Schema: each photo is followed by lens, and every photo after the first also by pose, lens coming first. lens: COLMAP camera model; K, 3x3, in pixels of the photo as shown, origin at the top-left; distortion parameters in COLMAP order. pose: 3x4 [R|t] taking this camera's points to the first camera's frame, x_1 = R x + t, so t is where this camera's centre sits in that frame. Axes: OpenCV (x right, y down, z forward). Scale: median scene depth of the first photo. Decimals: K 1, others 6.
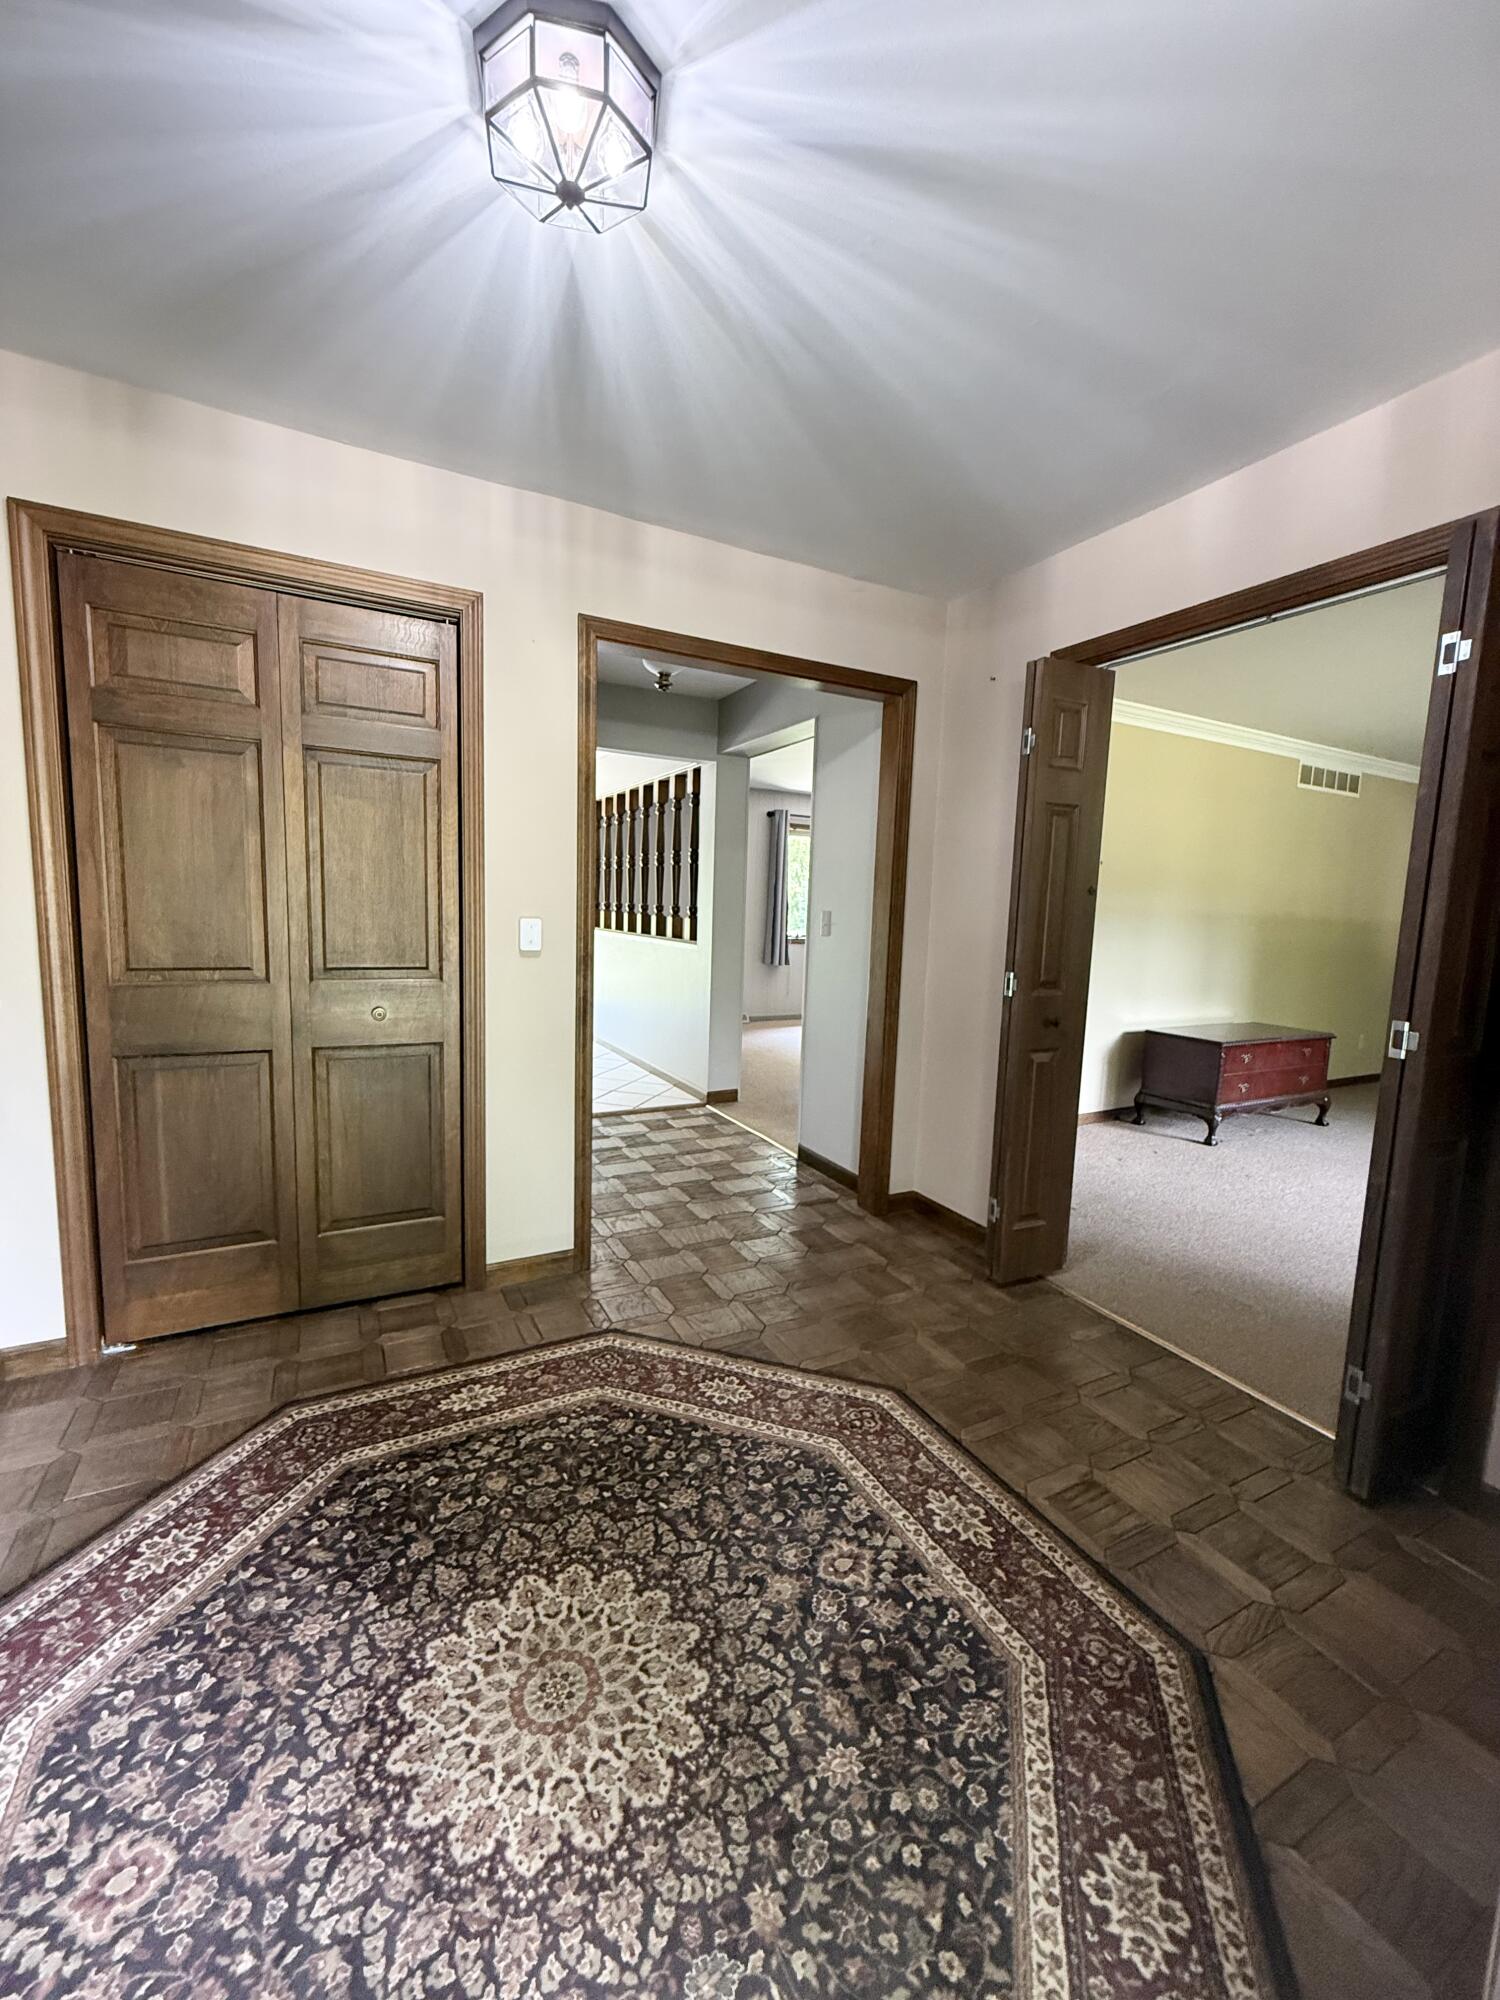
lens RADIAL K [[799.0, 0, 750.6], [0, 799.0, 998.8], [0, 0, 1]] dist [-0.000117, 0.000295]
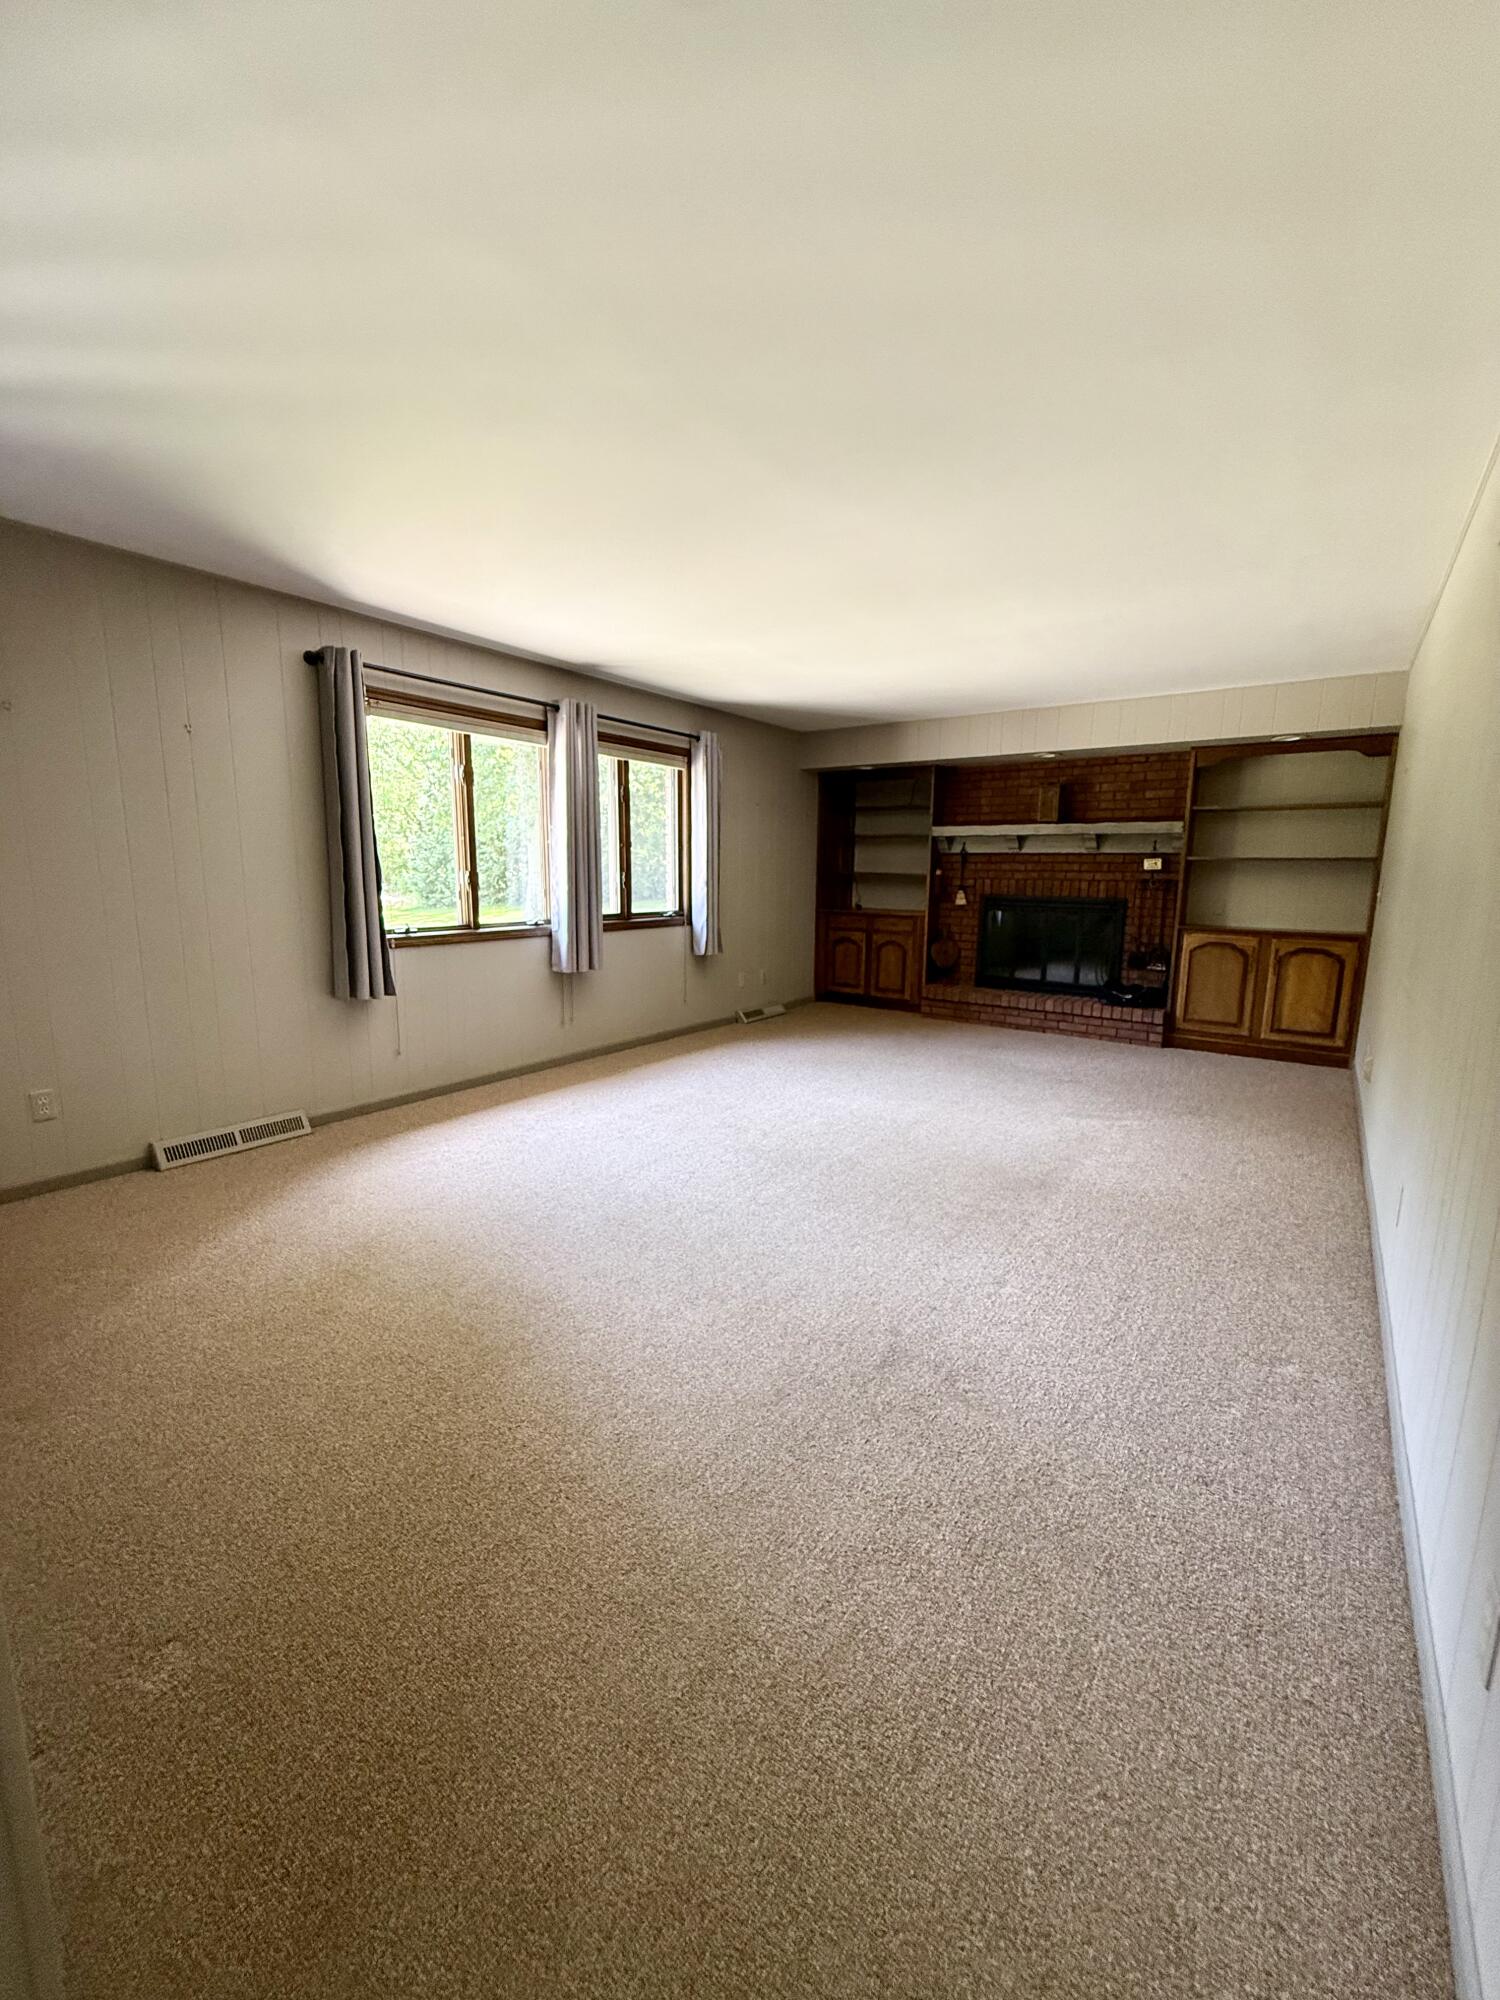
lens RADIAL K [[799.0, 0, 757.8], [0, 799.0, 997.8], [0, 0, 1]] dist [-0.000117, 0.000295]
pose [[0.892460, -0.096783, 0.440623, 0.059992], [0.071355, 0.994705, 0.073960, -0.113625], [-0.445448, -0.034566, 0.894640, 0.937838]]
